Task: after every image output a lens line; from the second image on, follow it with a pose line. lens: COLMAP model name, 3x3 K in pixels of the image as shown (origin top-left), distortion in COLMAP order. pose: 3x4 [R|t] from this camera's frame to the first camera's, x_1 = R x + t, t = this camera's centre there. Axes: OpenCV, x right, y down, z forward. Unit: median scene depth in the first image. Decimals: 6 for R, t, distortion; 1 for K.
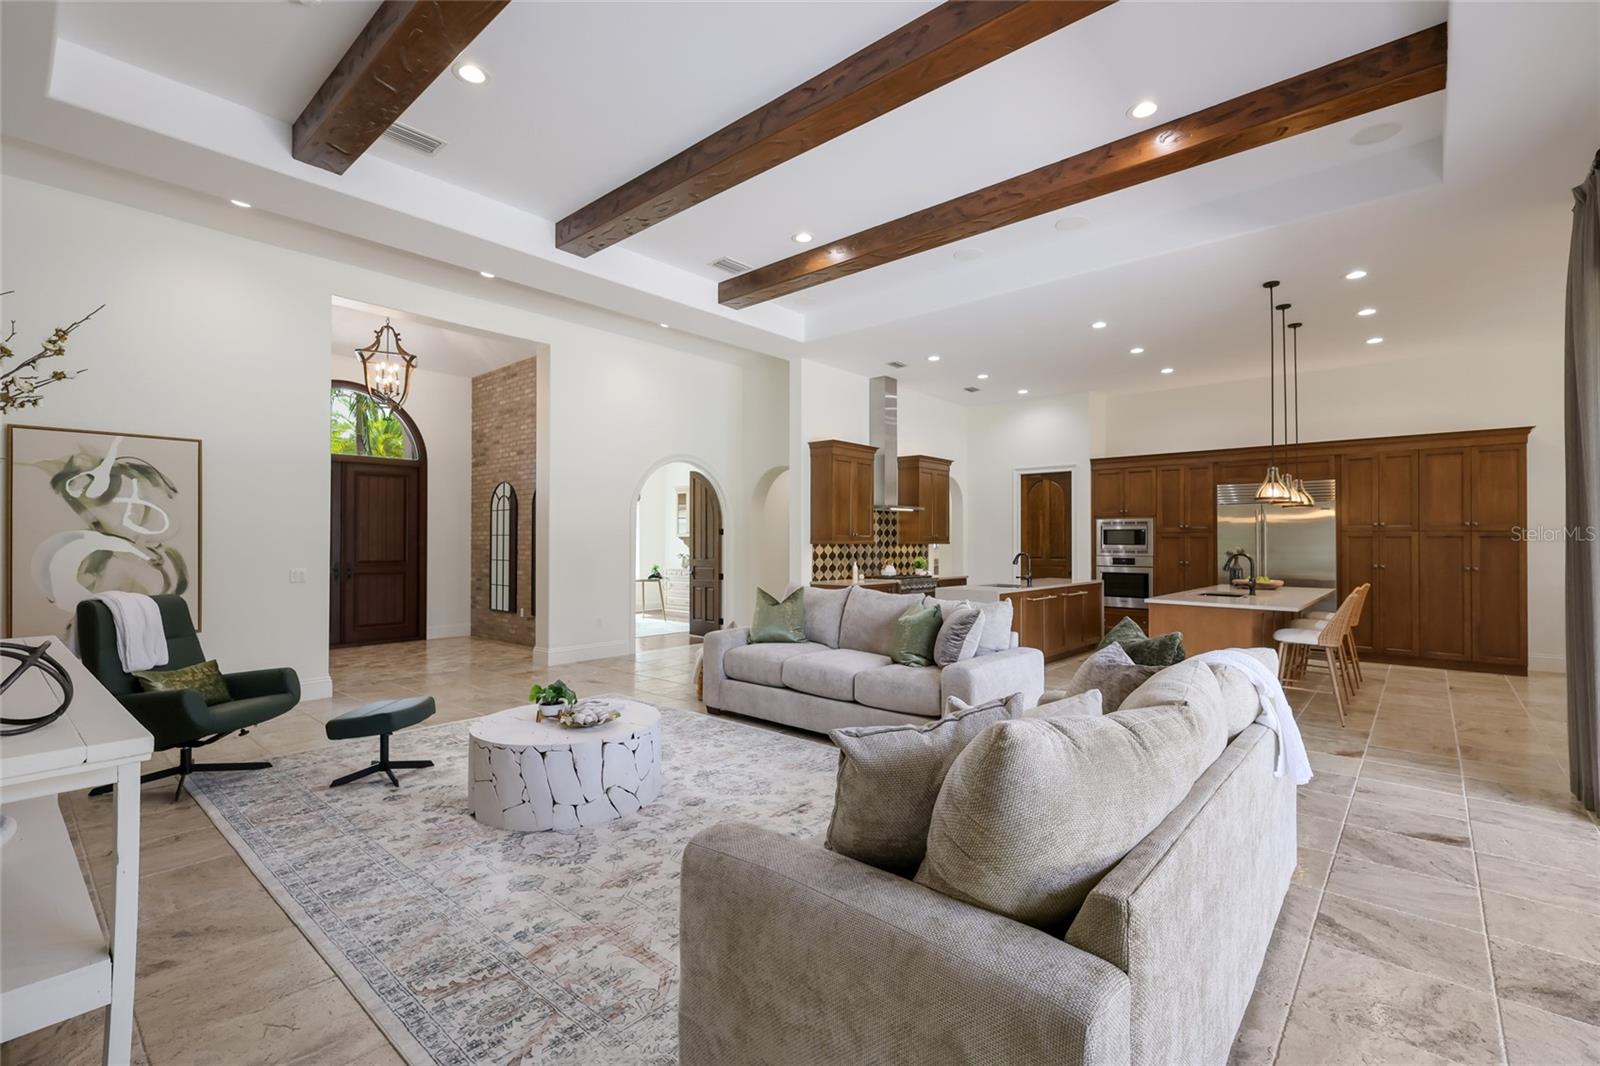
lens RADIAL K [[715.5, 0, 793.1], [0, 715.5, 534.9], [0, 0, 1]] dist [0.003389, 0.001045]
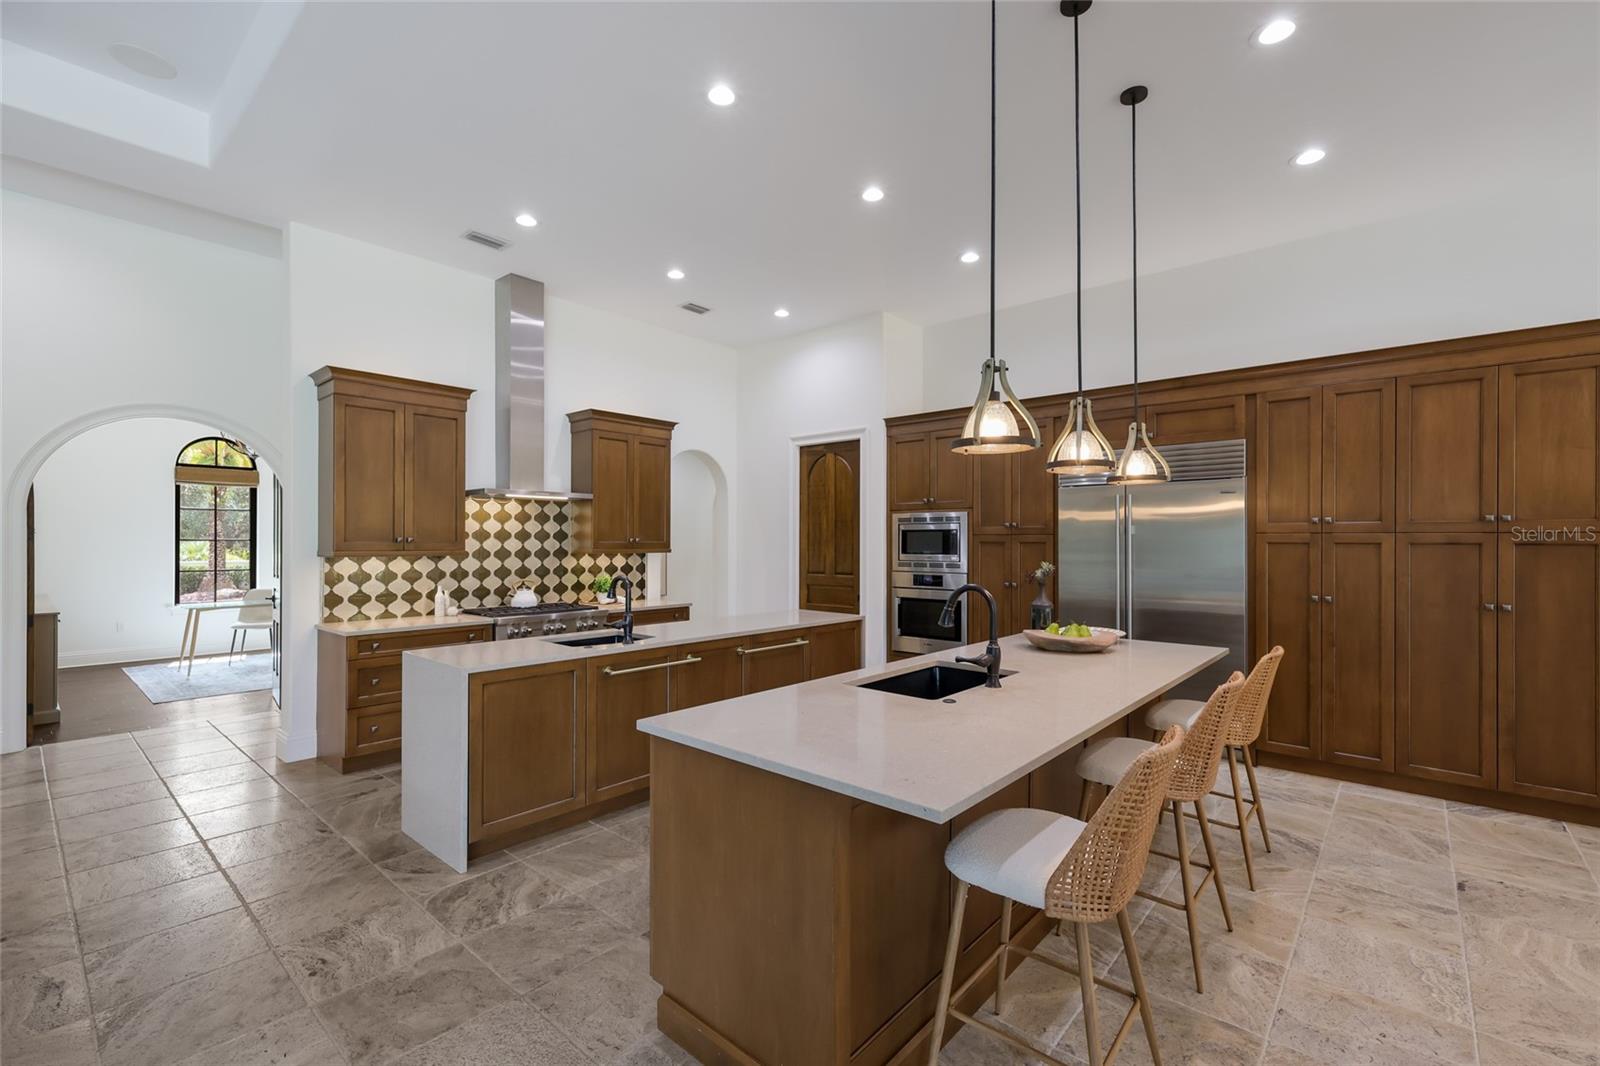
lens RADIAL K [[720.5, 0, 778.9], [0, 720.5, 540.9], [0, 0, 1]] dist [0.002174, 0.000396]
pose [[0.999931, -0.001741, -0.011634, 0.366512], [0.001854, 0.999951, 0.009728, -0.004353], [0.011616, -0.009749, 0.999885, 0.400812]]
